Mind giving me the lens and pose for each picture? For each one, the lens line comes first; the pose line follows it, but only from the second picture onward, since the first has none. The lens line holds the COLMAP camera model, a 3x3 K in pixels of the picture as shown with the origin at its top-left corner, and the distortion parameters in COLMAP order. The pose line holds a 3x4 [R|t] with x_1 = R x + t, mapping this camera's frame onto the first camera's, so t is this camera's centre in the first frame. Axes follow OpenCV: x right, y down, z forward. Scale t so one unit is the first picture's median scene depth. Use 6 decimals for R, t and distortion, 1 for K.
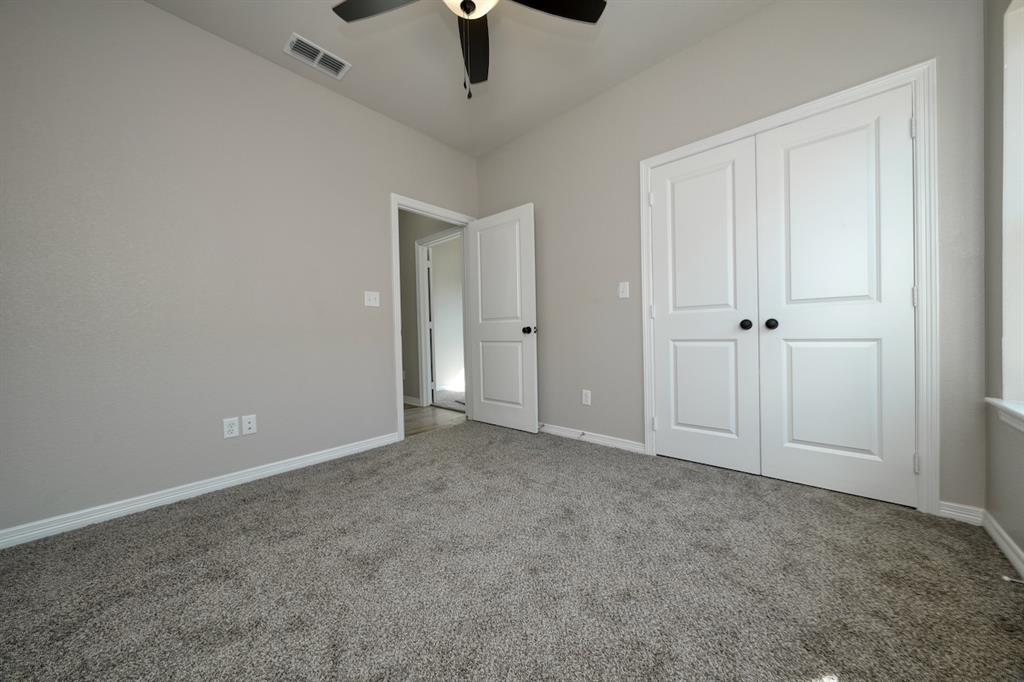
lens RADIAL K [[345.5, 0, 513.6], [0, 345.5, 339.7], [0, 0, 1]] dist [-0.006548, 0.001027]
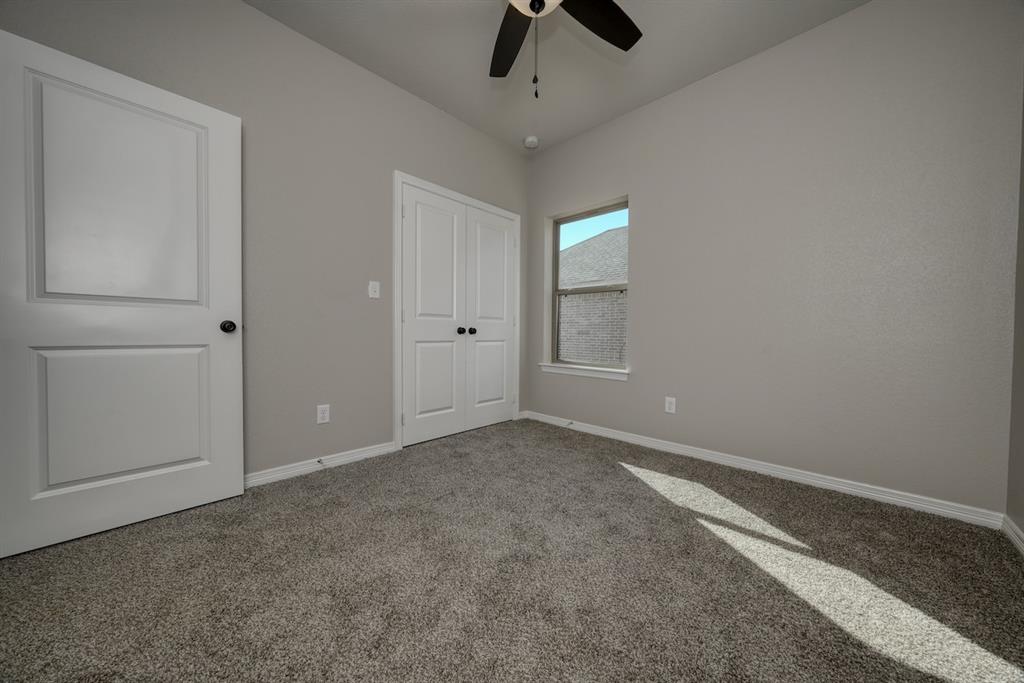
lens RADIAL K [[345.5, 0, 513.6], [0, 345.5, 340.2], [0, 0, 1]] dist [-0.006548, 0.001027]
pose [[0.036785, 0.006266, 0.999304, -0.676273], [0.008562, 0.999942, -0.006585, 0.006625], [-0.999287, 0.008798, 0.036729, 0.626496]]
